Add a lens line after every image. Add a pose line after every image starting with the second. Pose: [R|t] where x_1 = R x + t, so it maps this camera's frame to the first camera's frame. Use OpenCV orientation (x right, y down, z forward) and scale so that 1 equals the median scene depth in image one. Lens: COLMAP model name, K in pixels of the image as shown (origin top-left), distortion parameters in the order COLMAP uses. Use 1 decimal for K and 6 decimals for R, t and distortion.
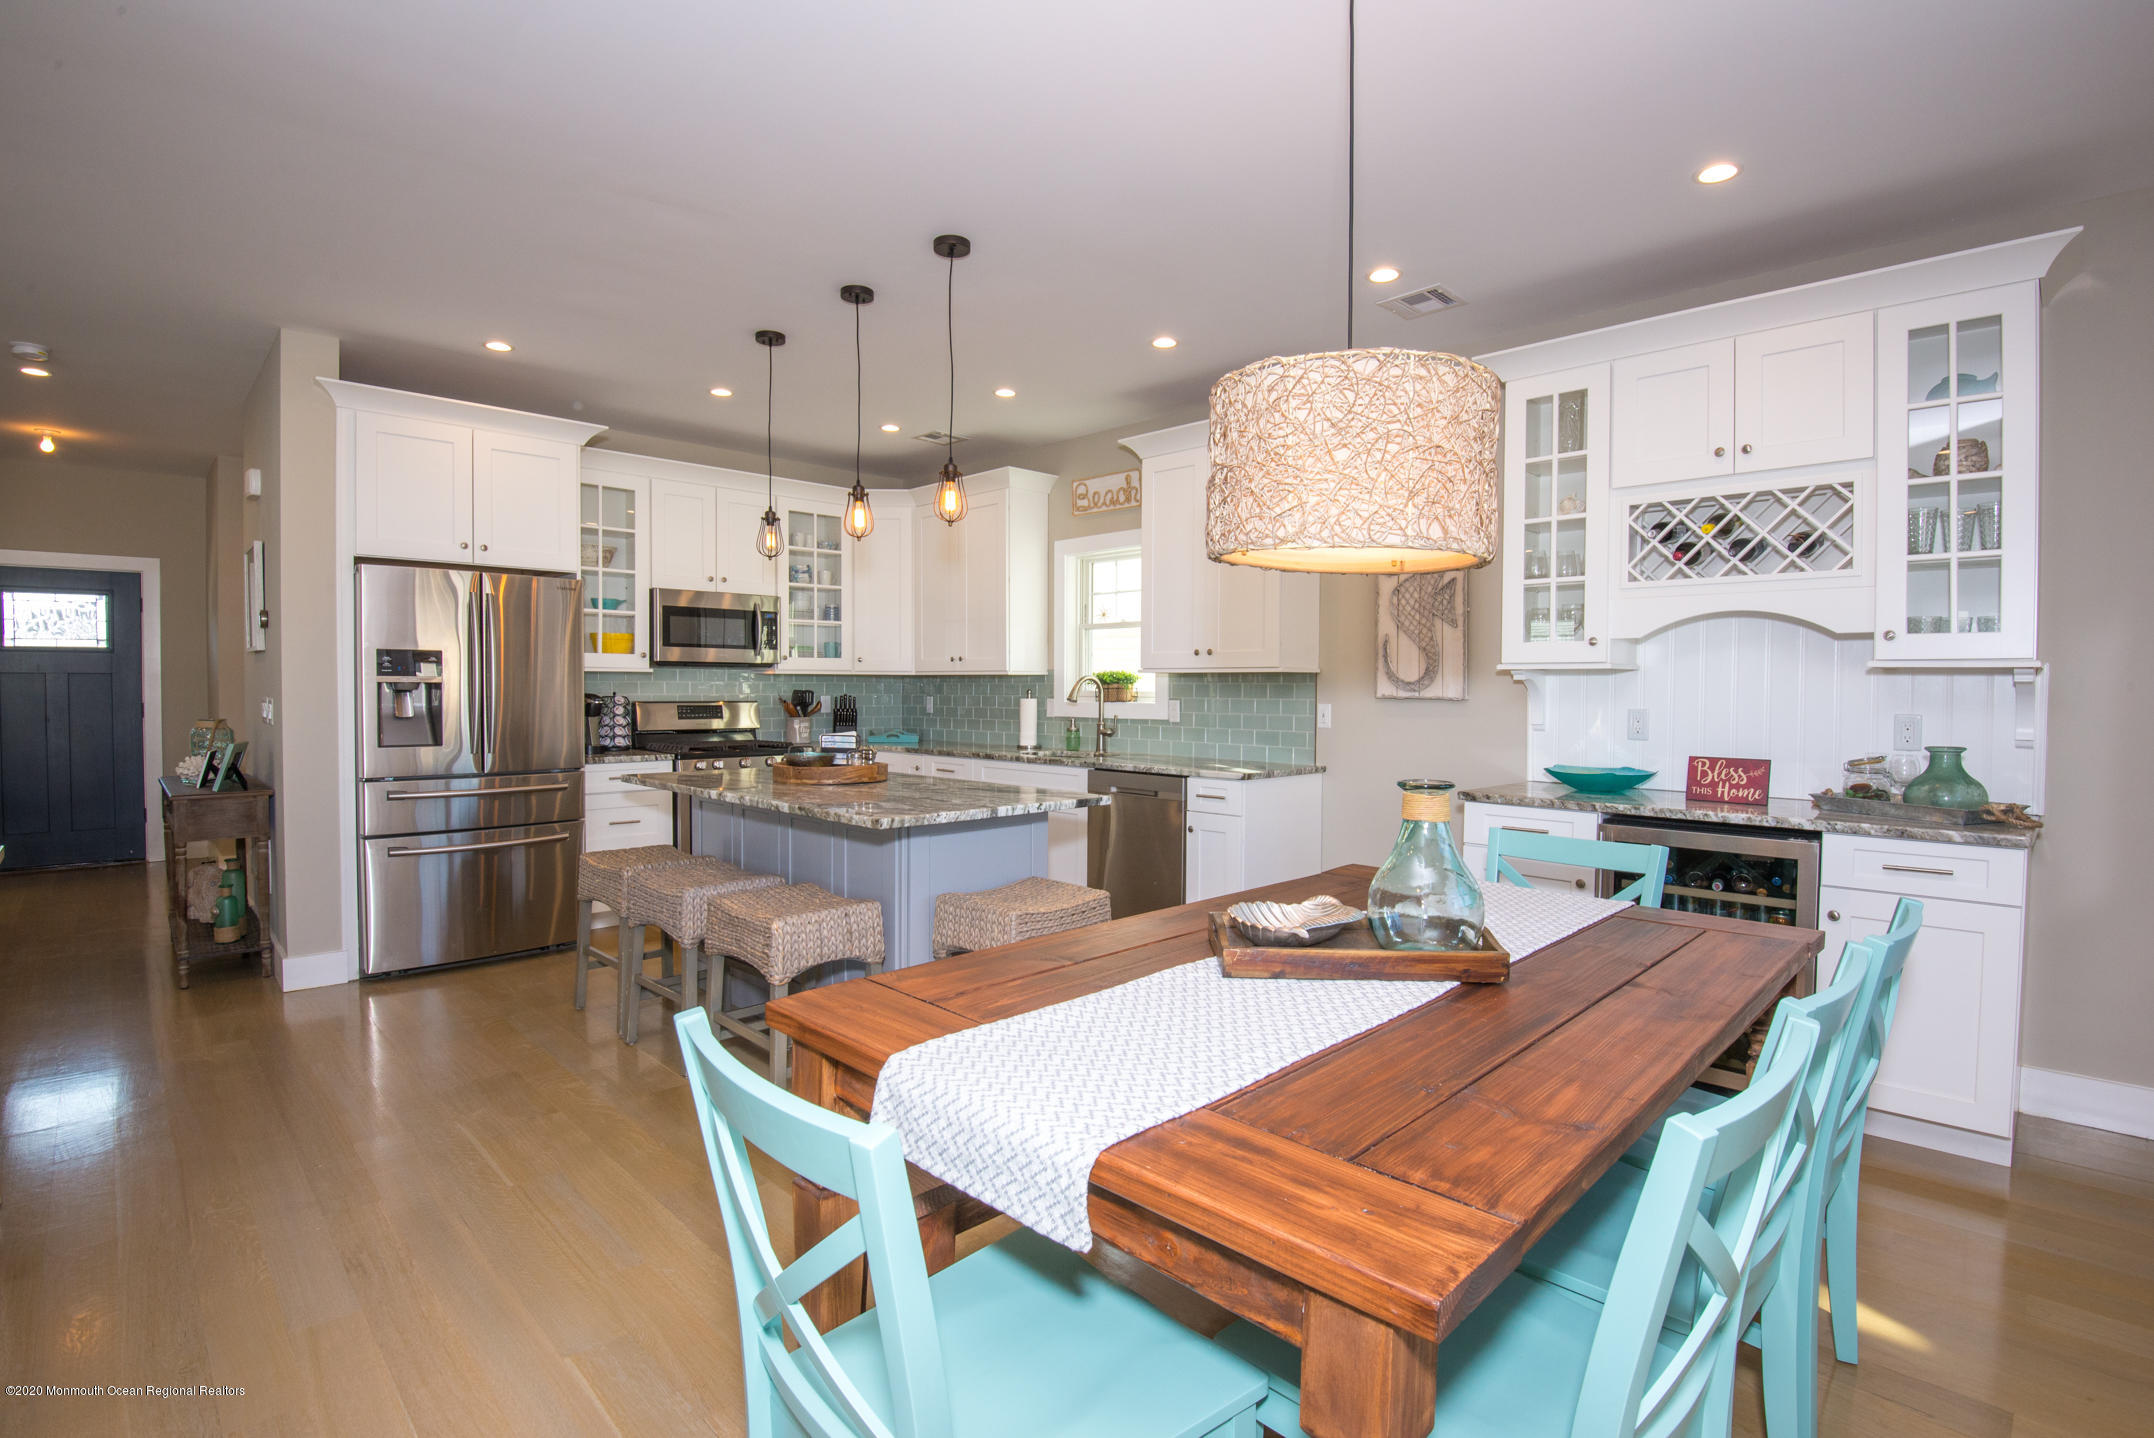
lens RADIAL K [[1021.6, 0, 1070.3], [0, 1021.6, 717.1], [0, 0, 1]] dist [-0.021084, -0.010952]
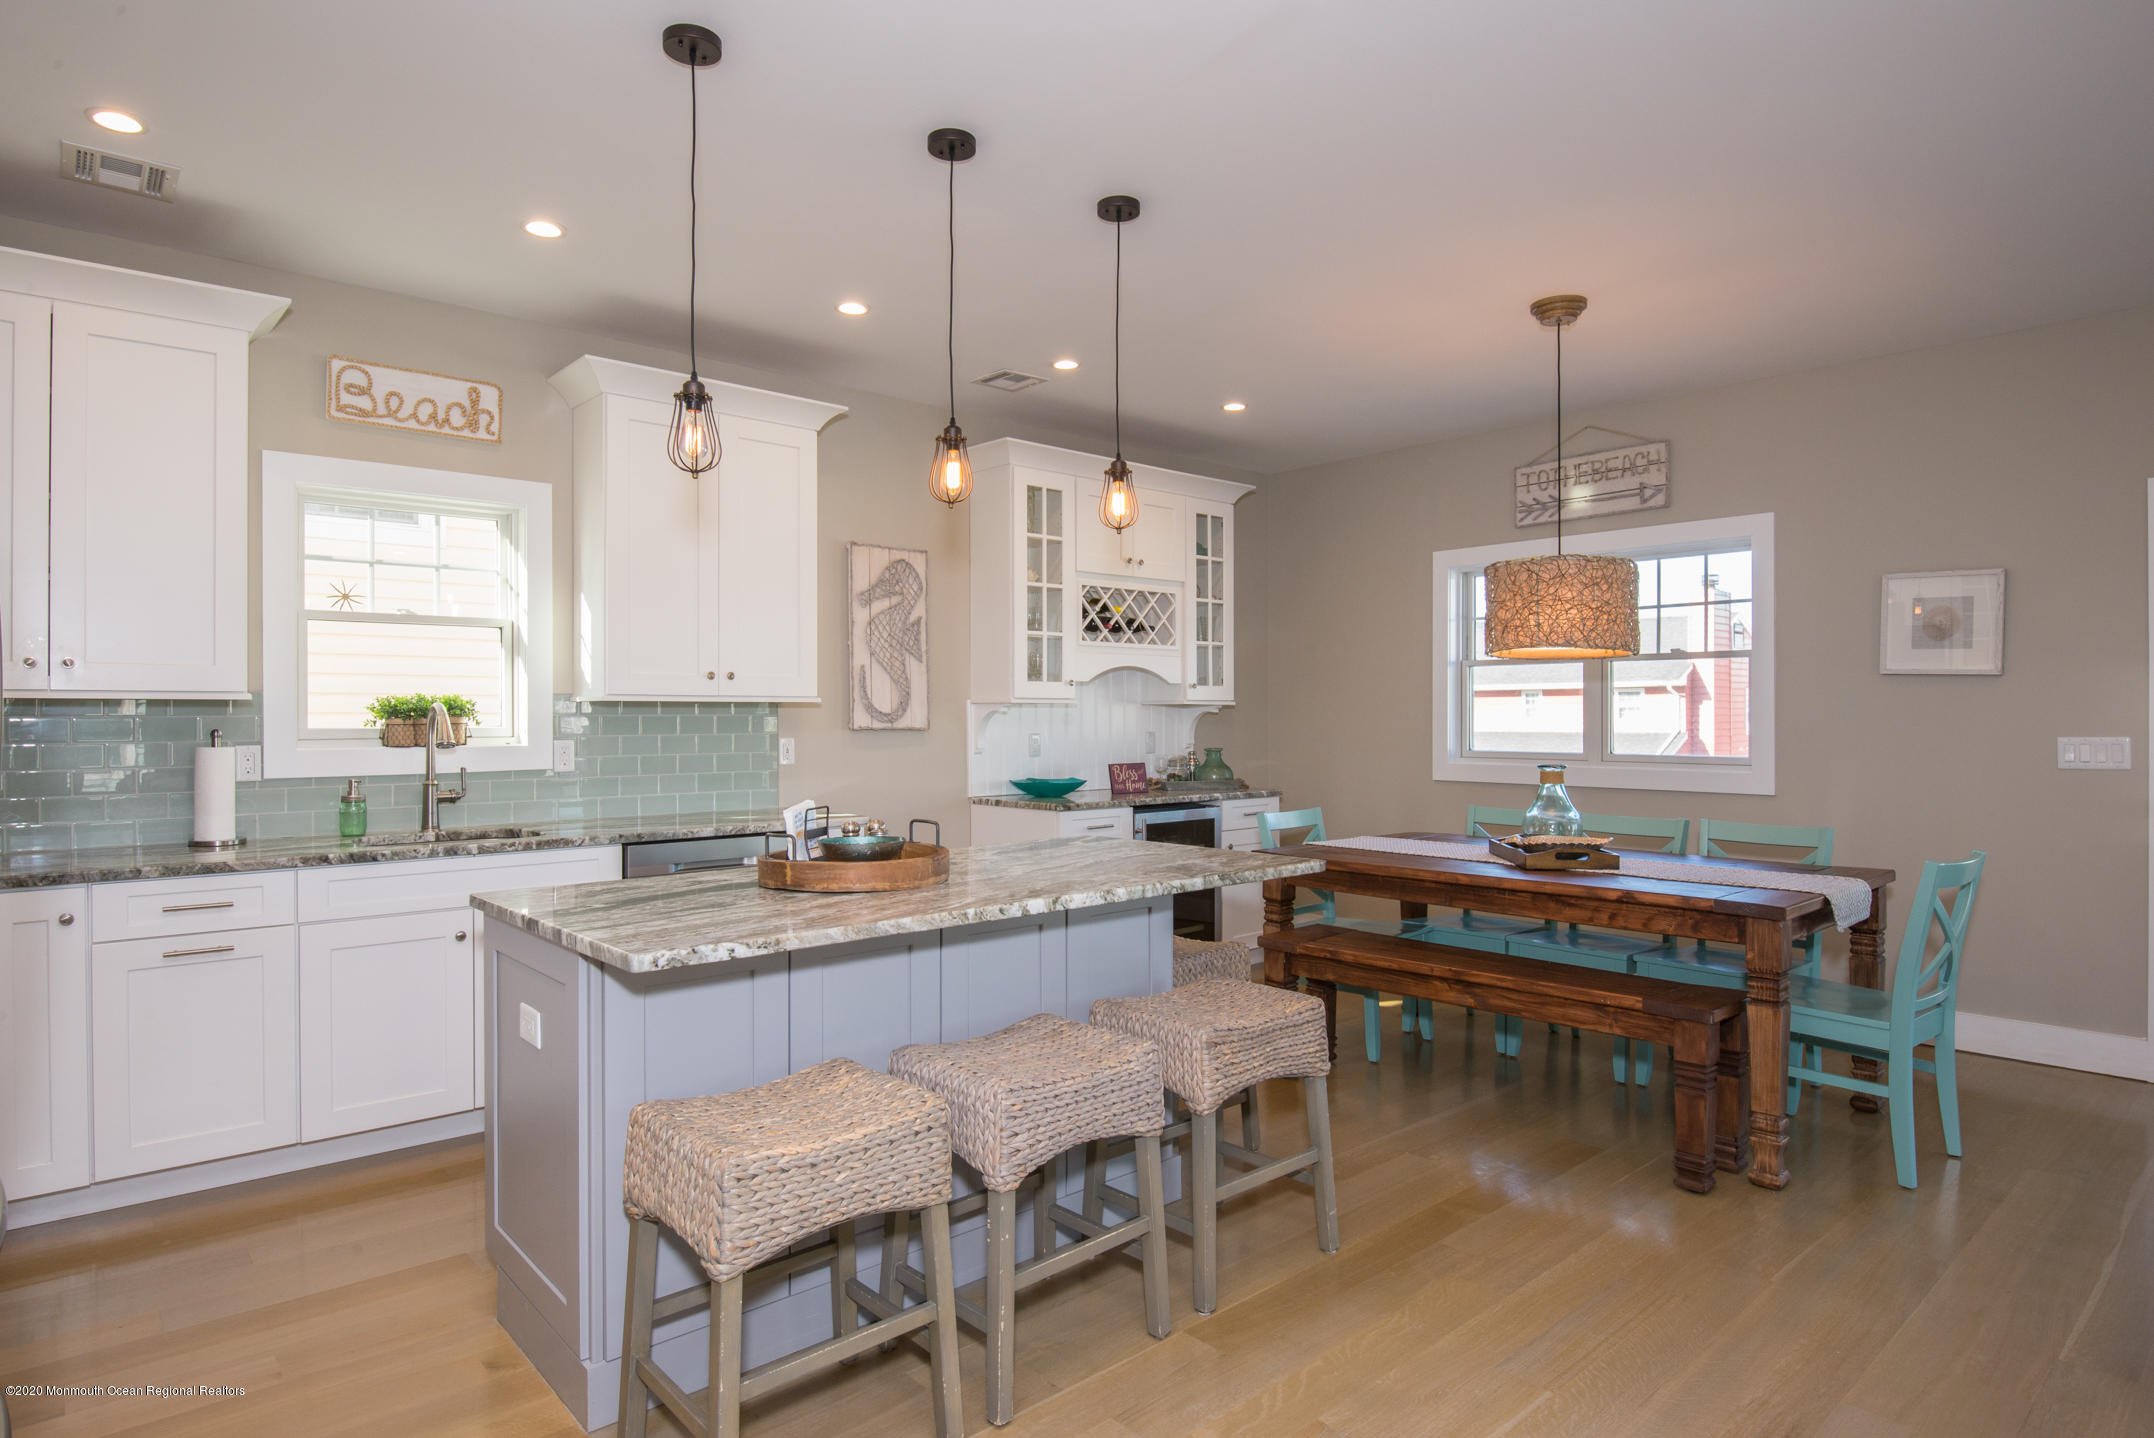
lens RADIAL K [[1180.5, 0, 1070.3], [0, 1180.5, 726.2], [0, 0, 1]] dist [-0.001628, -0.009554]
pose [[0.043430, -0.015729, 0.998933, -0.755482], [0.031214, 0.999409, 0.014379, -0.029326], [-0.998569, 0.030556, 0.043895, 0.686023]]
